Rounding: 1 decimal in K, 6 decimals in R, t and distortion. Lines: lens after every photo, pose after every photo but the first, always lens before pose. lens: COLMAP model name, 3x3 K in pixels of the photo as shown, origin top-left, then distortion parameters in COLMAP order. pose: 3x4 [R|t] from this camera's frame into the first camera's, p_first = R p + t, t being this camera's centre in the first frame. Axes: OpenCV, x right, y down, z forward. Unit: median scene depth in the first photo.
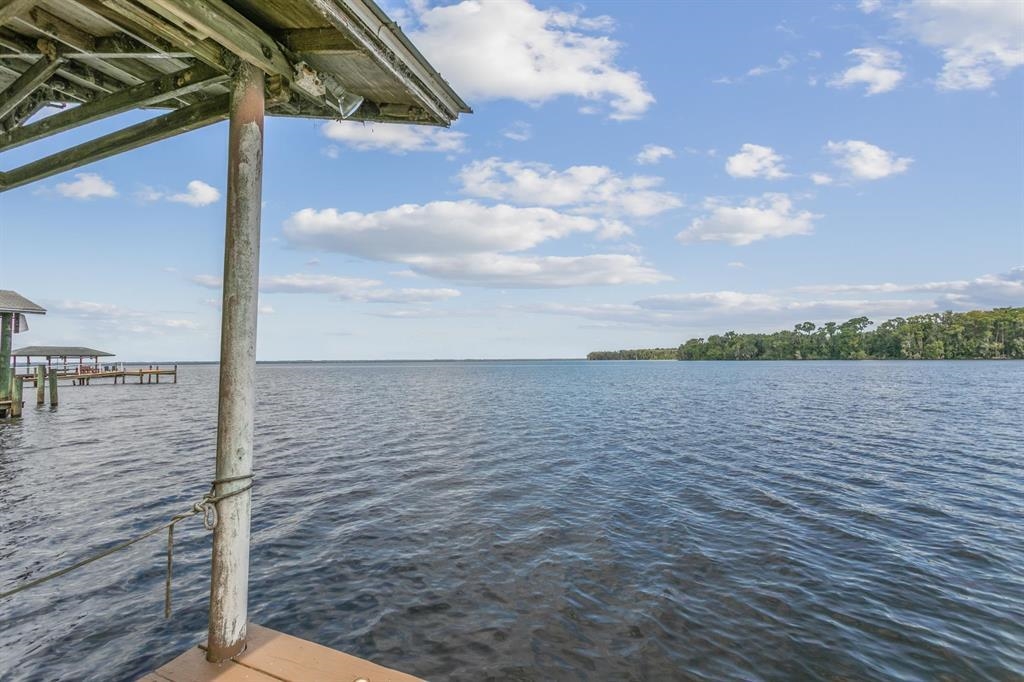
lens RADIAL K [[457.7, 0, 509.1], [0, 457.7, 337.7], [0, 0, 1]] dist [-0.003847, 0.004998]
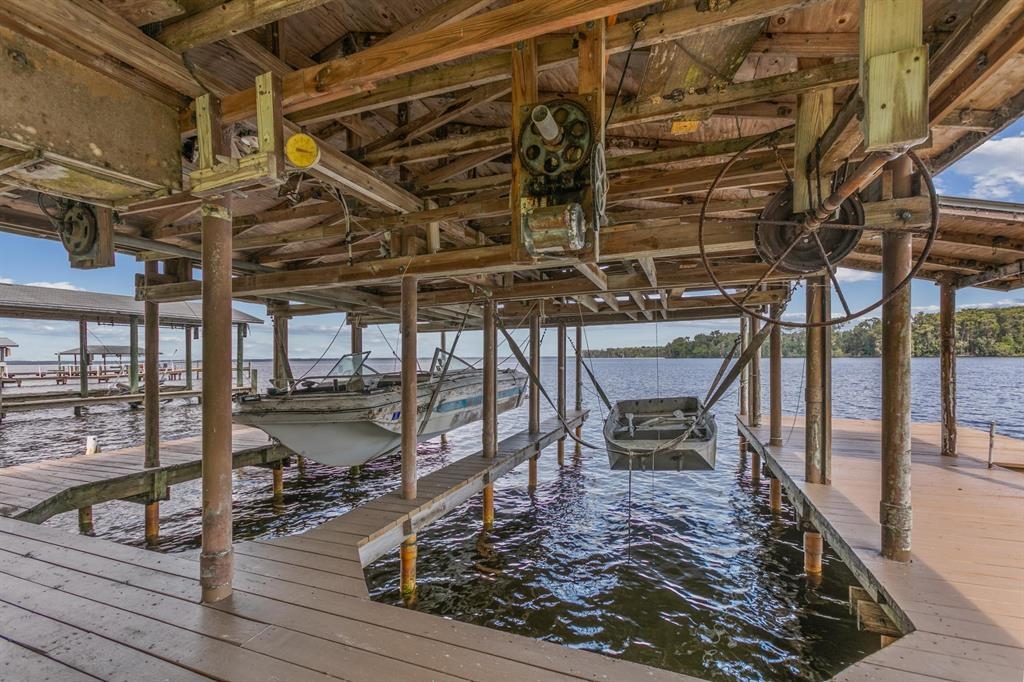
lens RADIAL K [[457.7, 0, 517.0], [0, 457.7, 359.9], [0, 0, 1]] dist [-0.003847, 0.004998]
pose [[0.998884, -0.001249, 0.047223, -0.029097], [-0.001234, 0.998619, 0.052519, -0.000877], [-0.047223, -0.052518, 0.997503, -0.022200]]
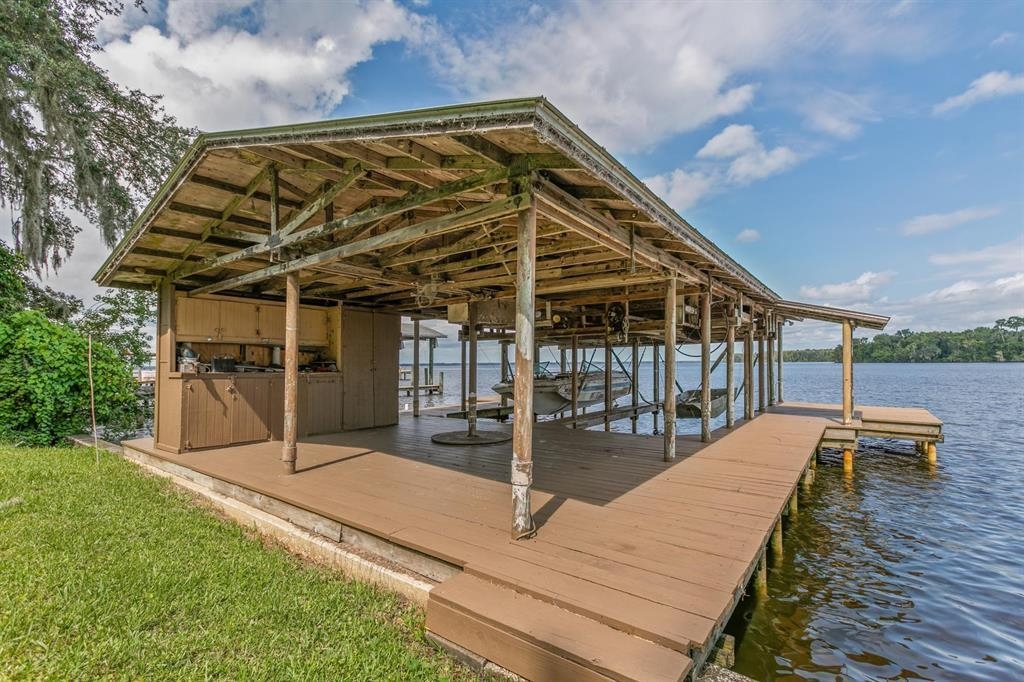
lens RADIAL K [[457.7, 0, 507.0], [0, 457.7, 361.7], [0, 0, 1]] dist [-0.003847, 0.004998]
pose [[0.963483, -0.002897, -0.267753, -0.022420], [0.015198, 0.998921, 0.043882, -0.005329], [0.267337, -0.046349, 0.962488, -0.097802]]
